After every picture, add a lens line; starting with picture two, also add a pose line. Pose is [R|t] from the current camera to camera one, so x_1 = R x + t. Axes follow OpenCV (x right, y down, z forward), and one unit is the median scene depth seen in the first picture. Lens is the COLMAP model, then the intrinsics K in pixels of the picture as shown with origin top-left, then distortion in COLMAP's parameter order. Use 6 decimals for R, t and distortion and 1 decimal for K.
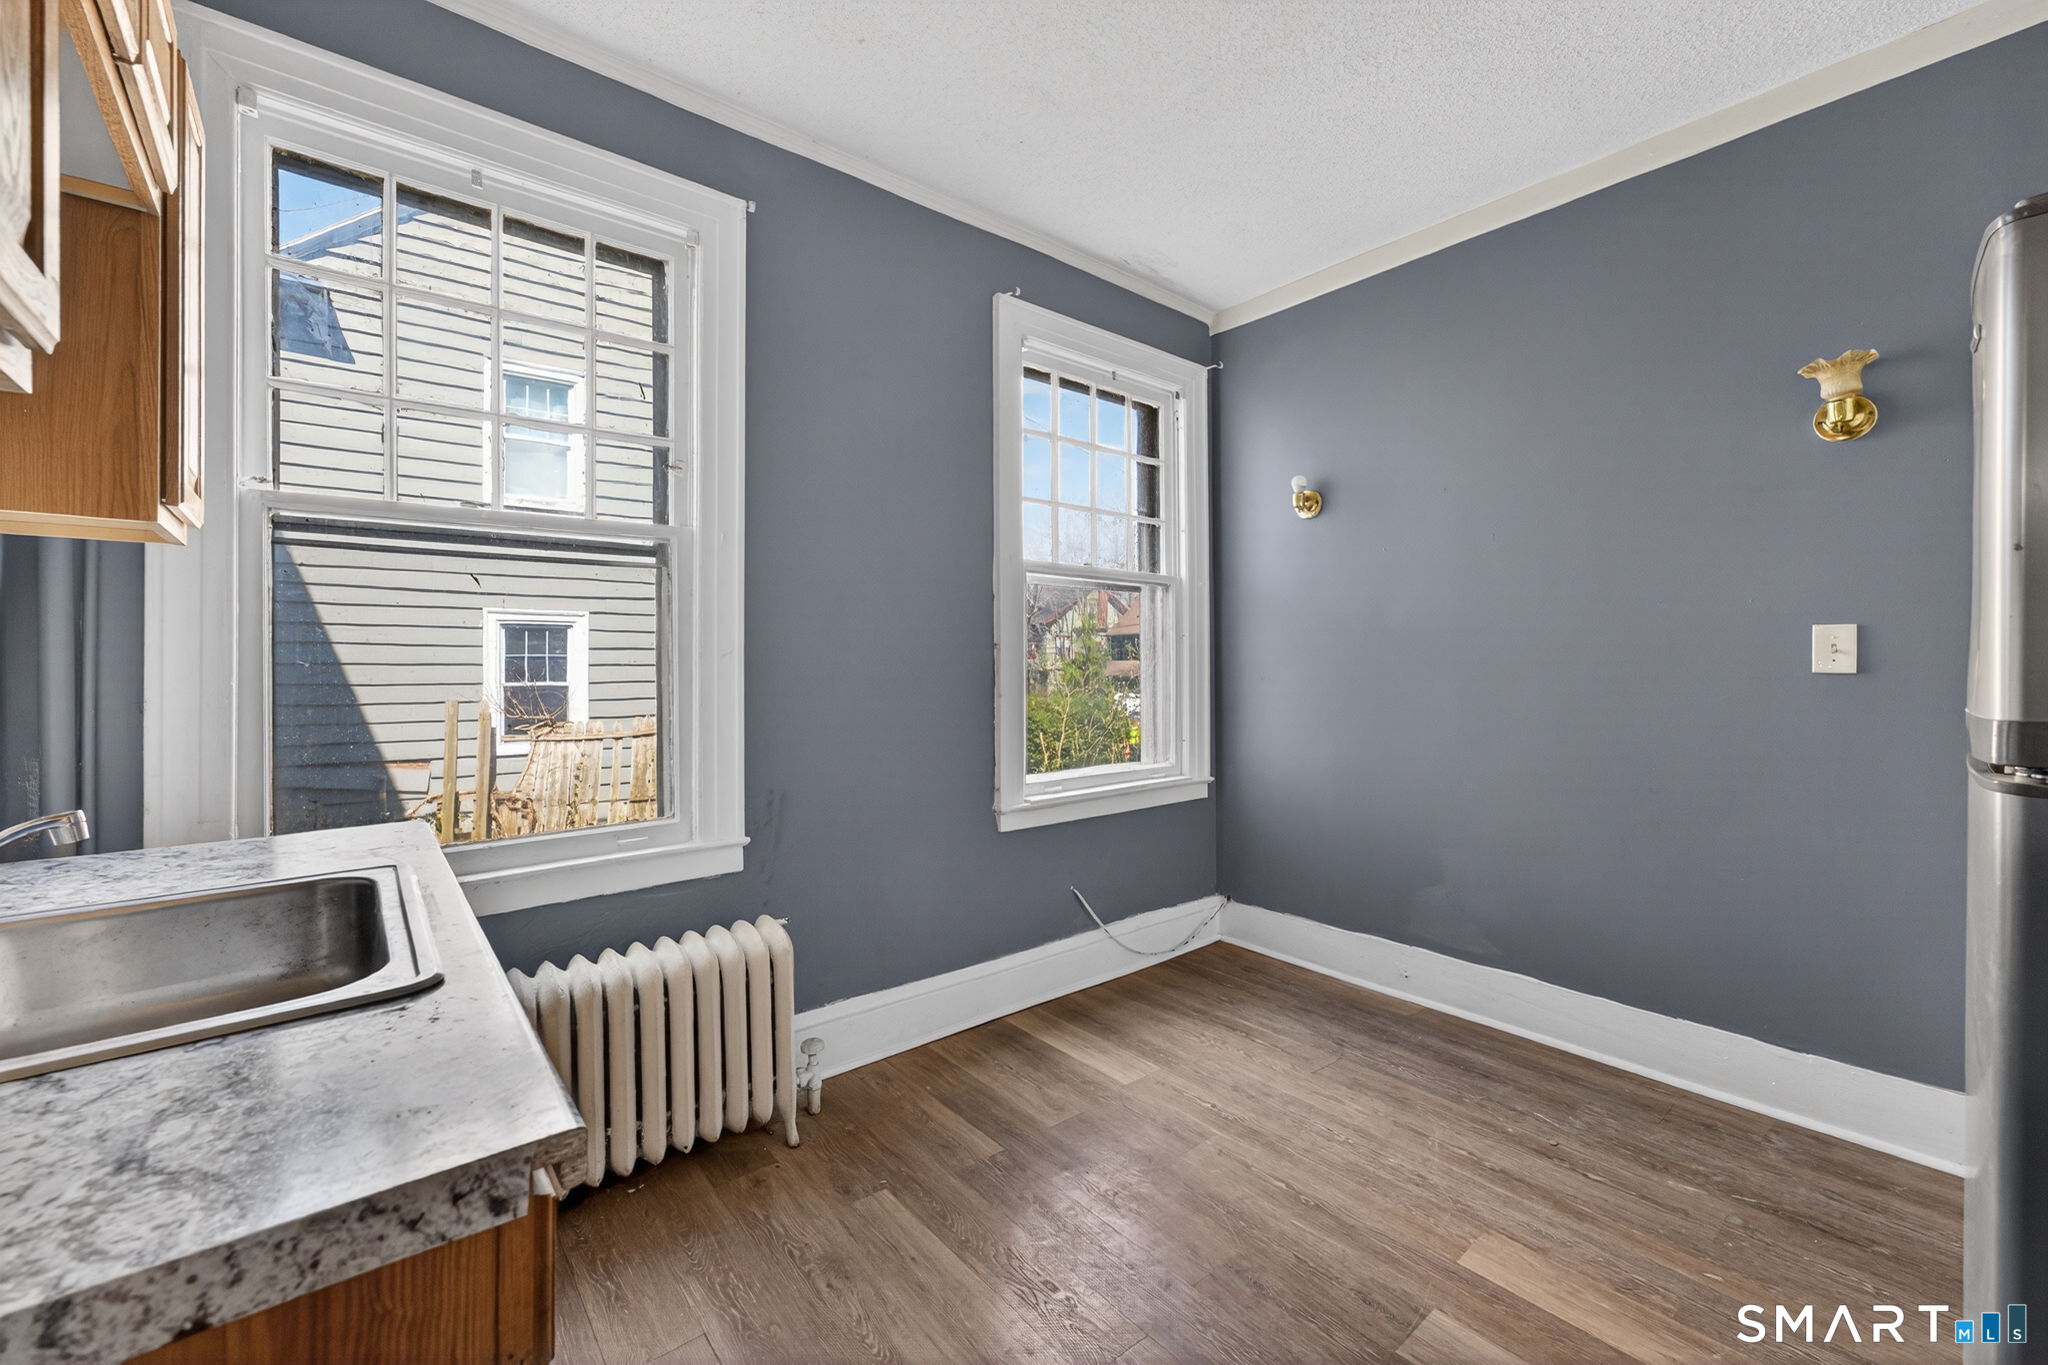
lens RADIAL K [[836.8, 0, 1057.9], [0, 836.8, 680.9], [0, 0, 1]] dist [-0.019874, 0.010975]
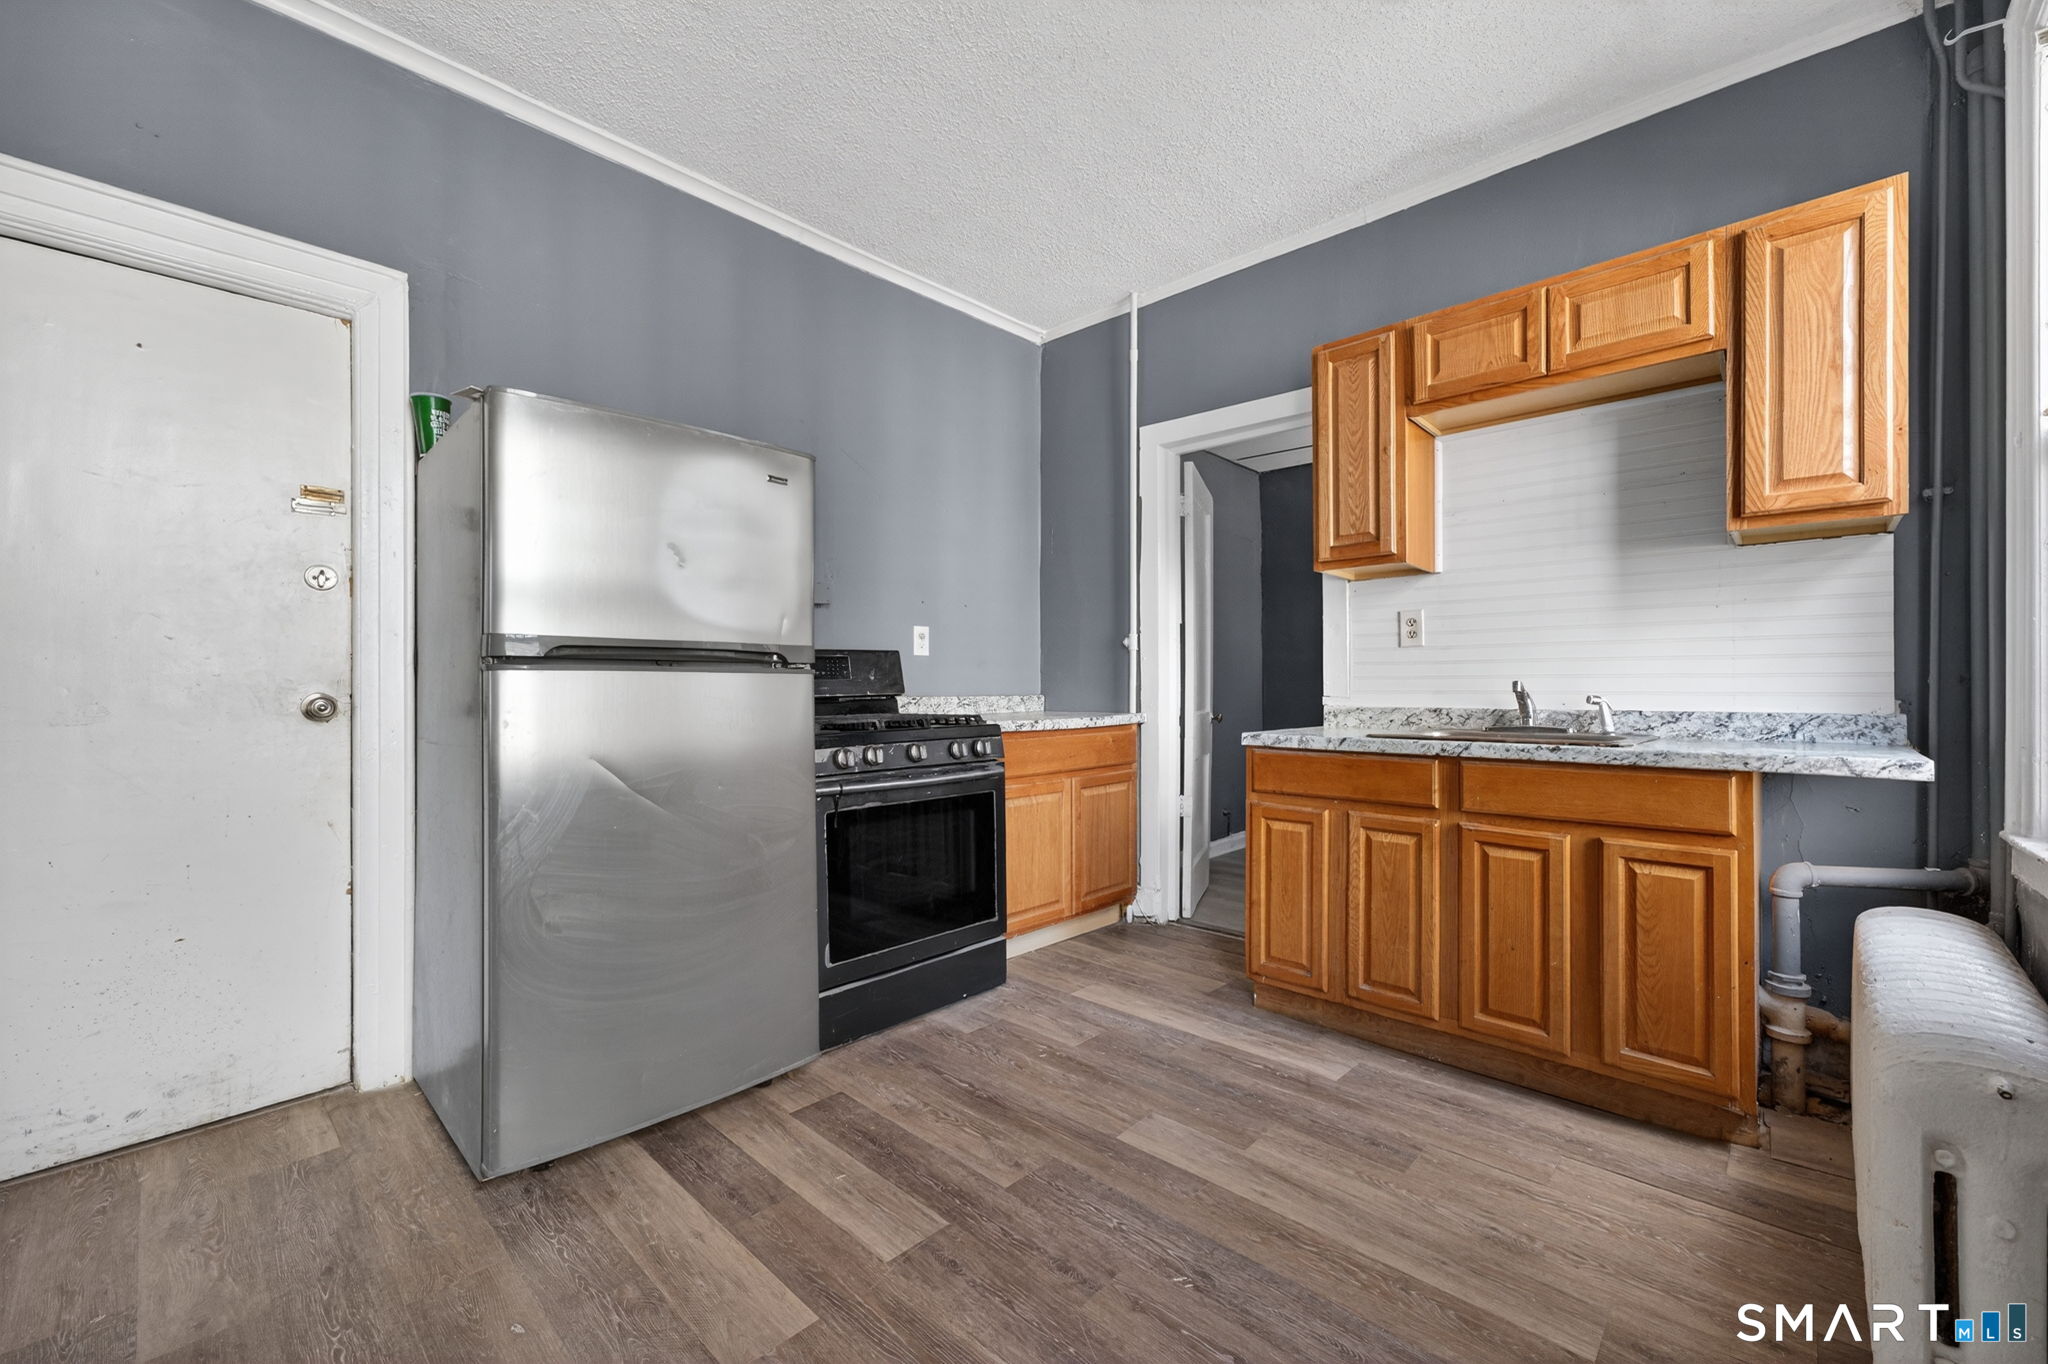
lens RADIAL K [[834.6, 0, 1015.5], [0, 834.6, 684.0], [0, 0, 1]] dist [-0.018875, 0.020298]
pose [[-0.996411, -0.004537, -0.084521, 0.269603], [-0.006156, 0.999802, 0.018902, 0.039326], [0.084419, 0.019355, -0.996242, 1.365341]]
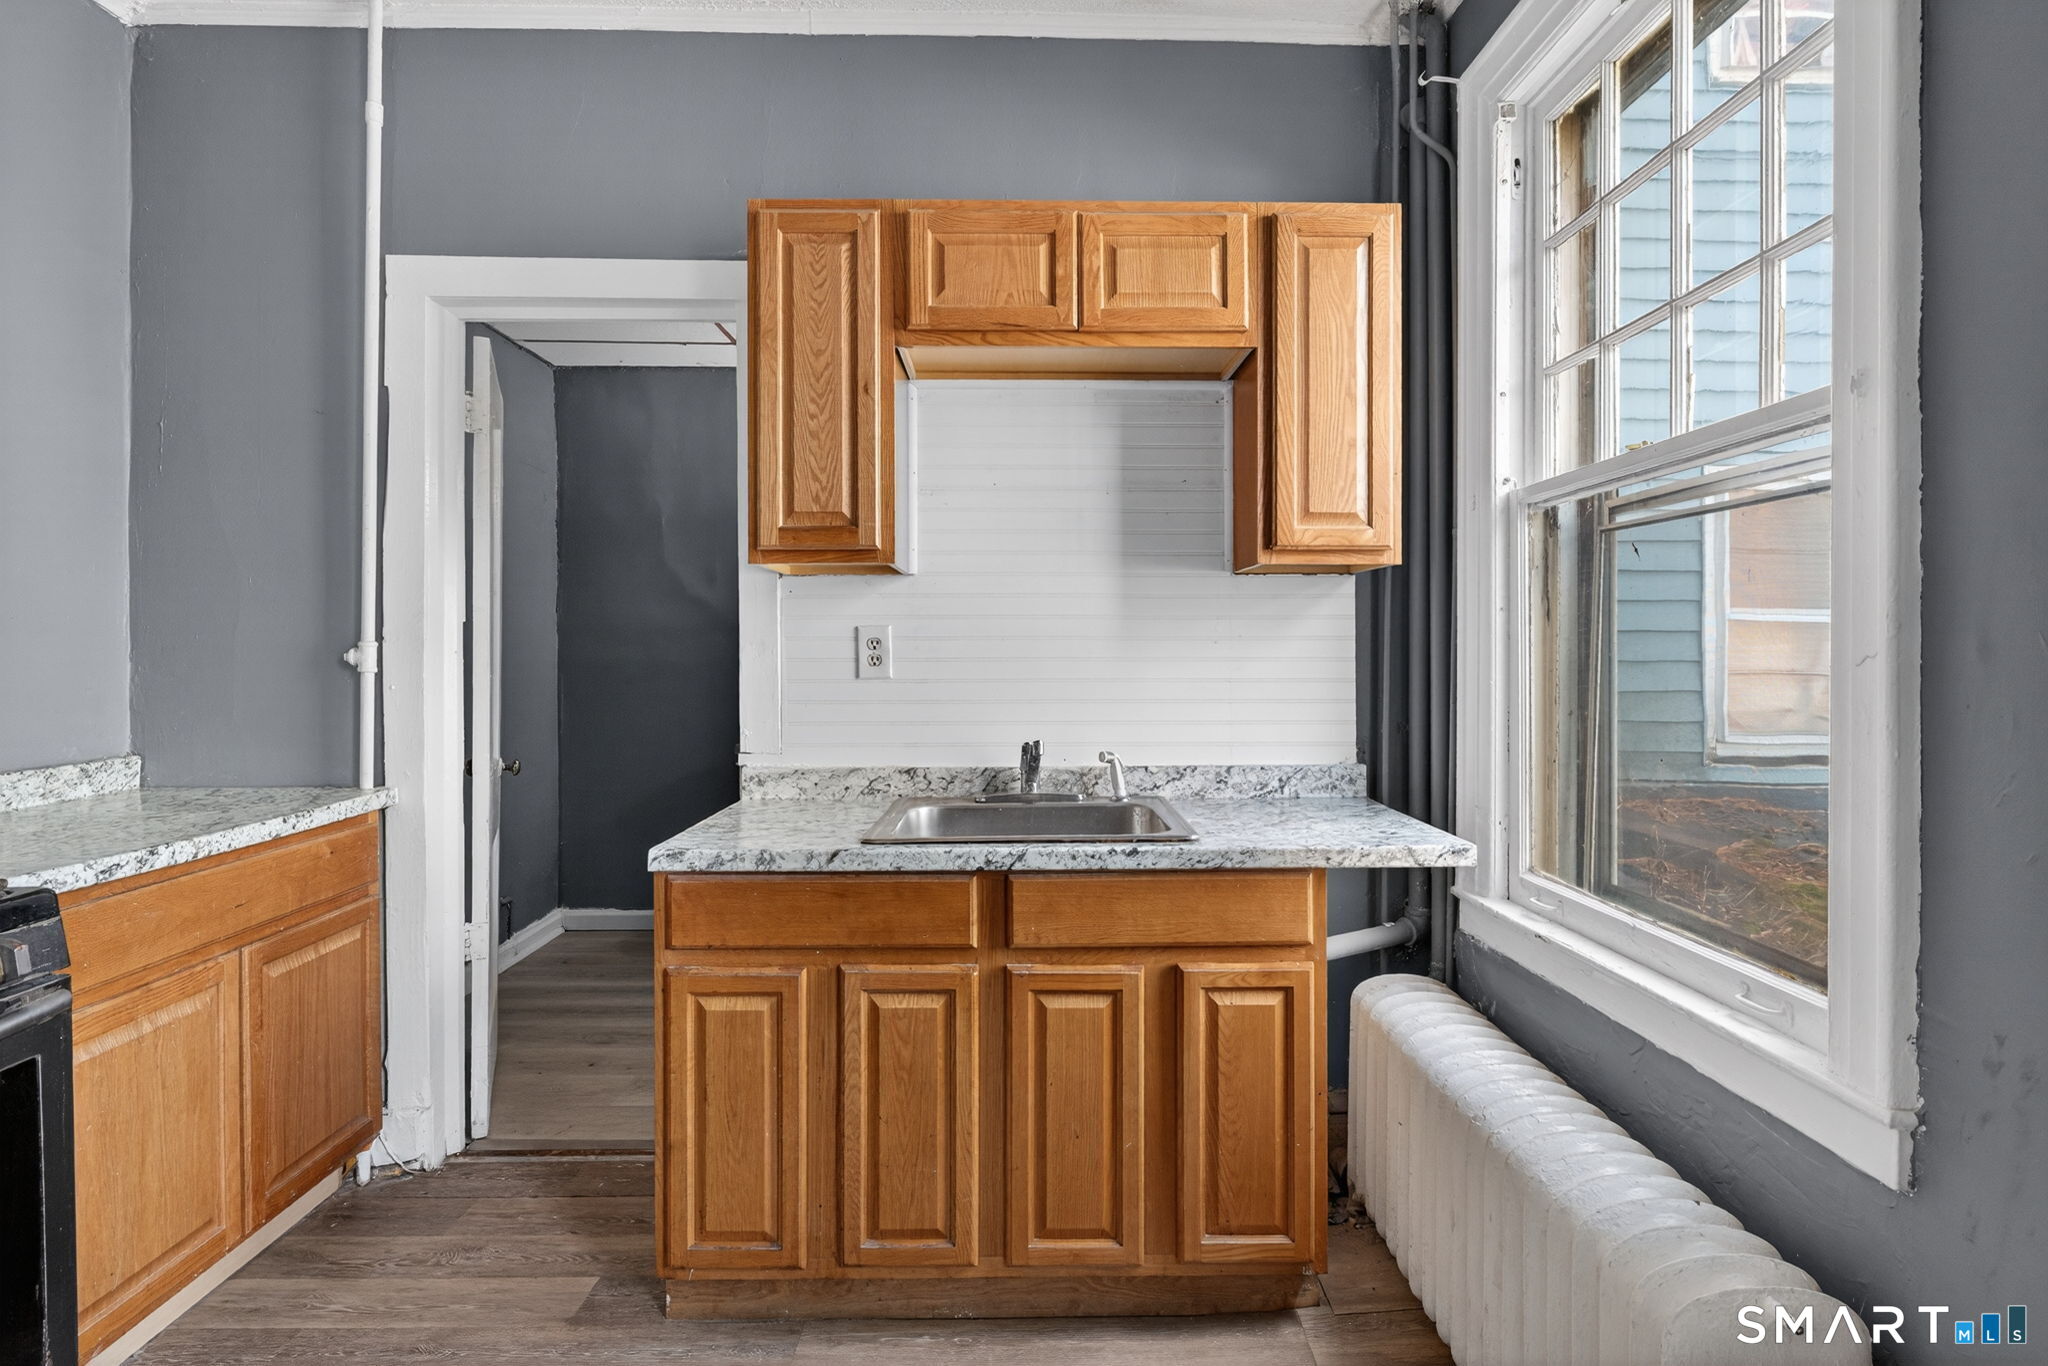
lens RADIAL K [[1056.8, 0, 1035.8], [0, 1056.8, 641.5], [0, 0, 1]] dist [-0.000233, -0.001440]
pose [[-0.645303, -0.001509, -0.763925, 0.295338], [-0.016068, 0.999804, 0.011598, -0.050439], [0.763757, 0.019759, -0.645201, 0.998297]]
